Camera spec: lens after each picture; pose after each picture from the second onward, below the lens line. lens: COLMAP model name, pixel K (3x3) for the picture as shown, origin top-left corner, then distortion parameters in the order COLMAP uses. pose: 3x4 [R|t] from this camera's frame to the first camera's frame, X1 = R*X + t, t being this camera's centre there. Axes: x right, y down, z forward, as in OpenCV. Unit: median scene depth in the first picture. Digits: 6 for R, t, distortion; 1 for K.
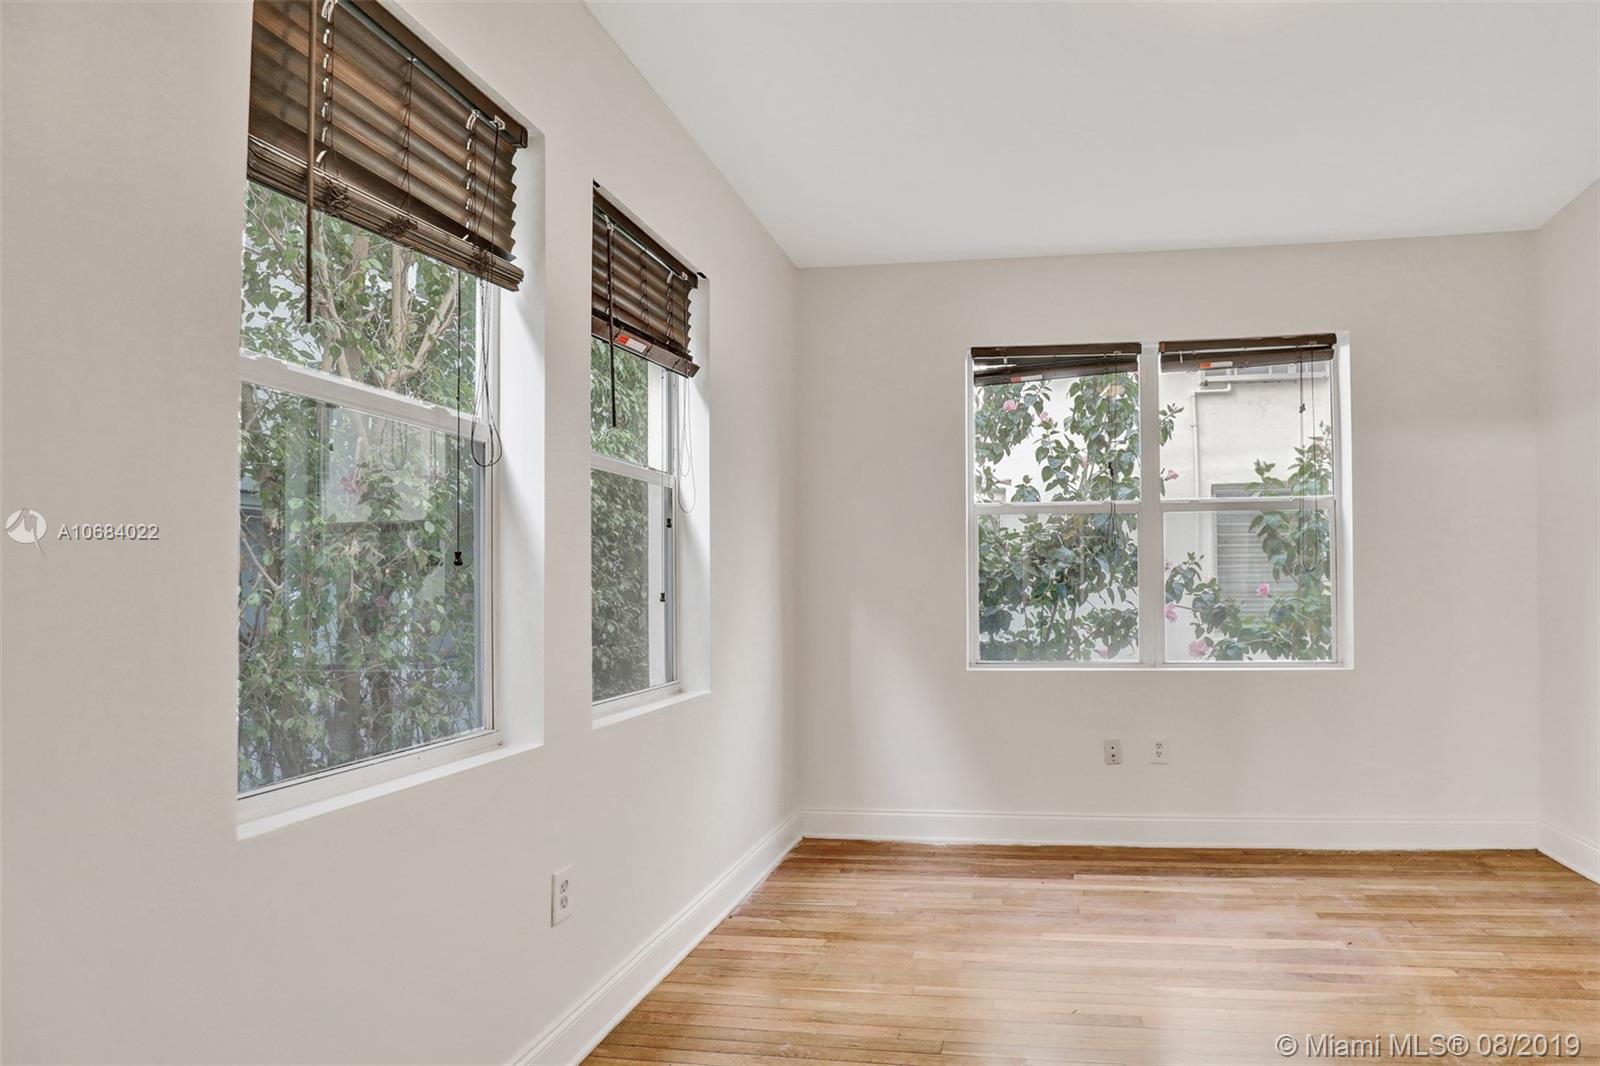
lens RADIAL K [[825.2, 0, 954.7], [0, 825.2, 575.7], [0, 0, 1]] dist [-0.029511, -0.000513]
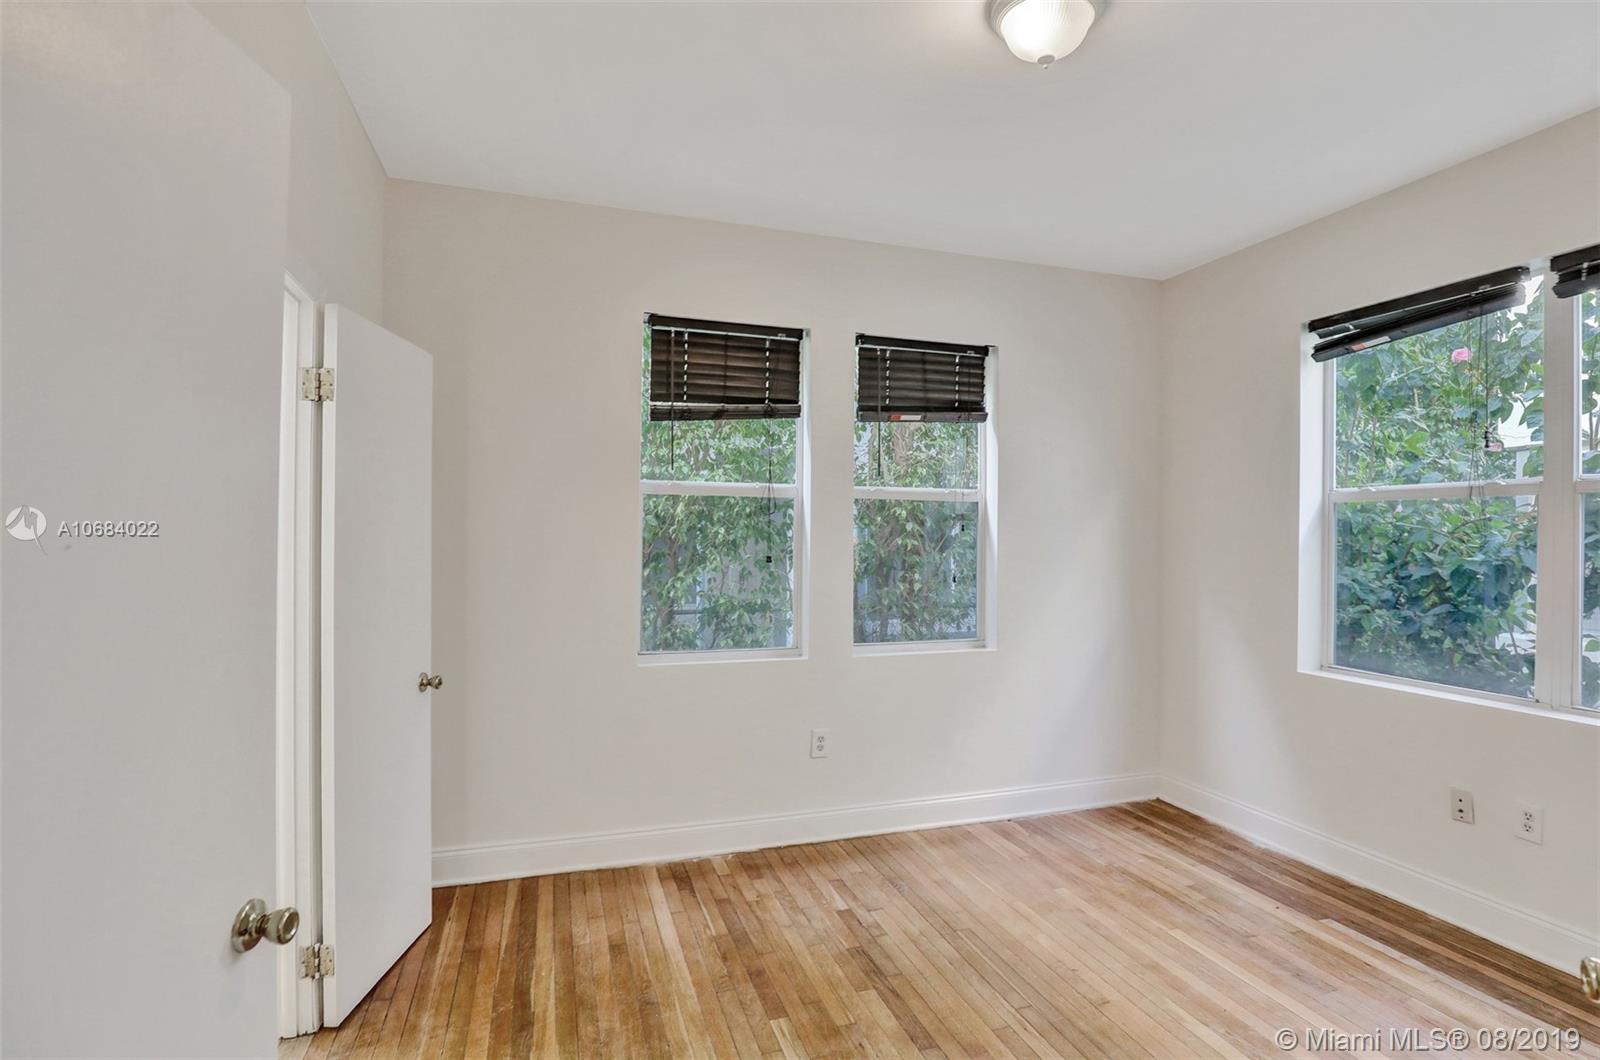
lens RADIAL K [[789.7, 0, 801.0], [0, 789.7, 534.1], [0, 0, 1]] dist [-0.036389, 0.009474]
pose [[0.413219, 0.007975, -0.910597, 0.480436], [-0.000713, 0.999964, 0.008435, -0.039515], [0.910631, -0.002837, 0.413210, 0.104405]]
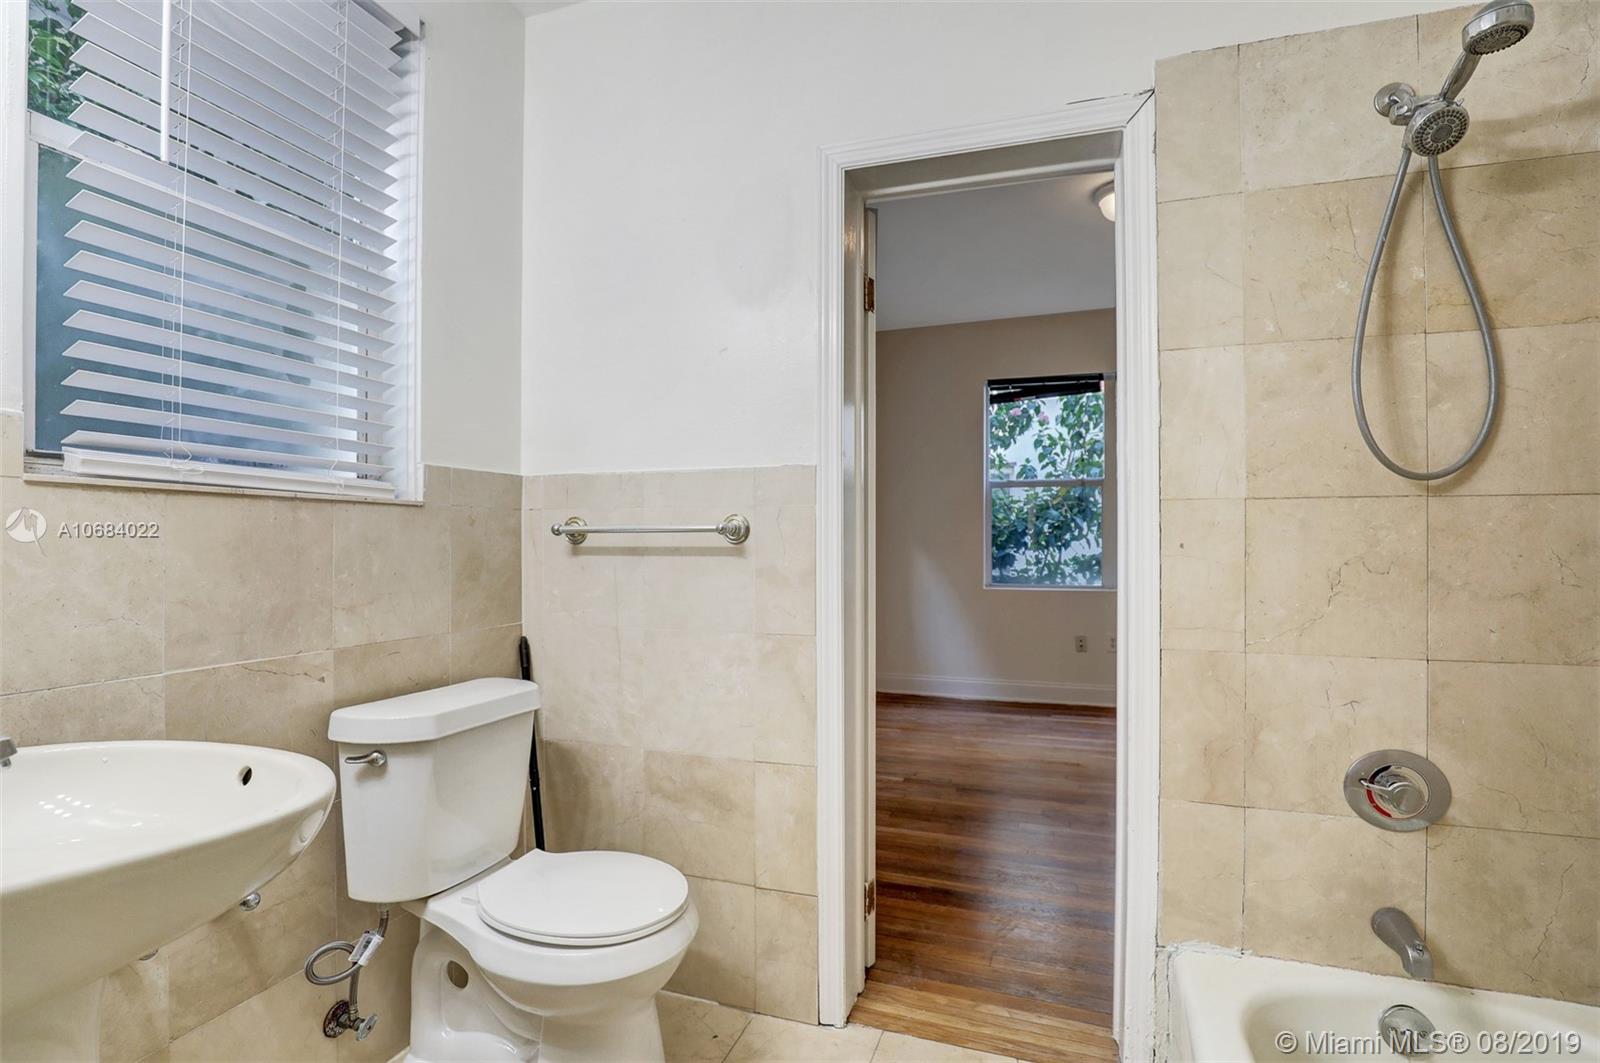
lens RADIAL K [[782.2, 0, 825.3], [0, 782.2, 544.4], [0, 0, 1]] dist [-0.034418, 0.008493]
pose [[0.982816, 0.007407, -0.184440, -0.006451], [-0.004737, 0.999878, 0.014909, 0.008650], [0.184528, -0.013779, 0.982731, -0.415307]]
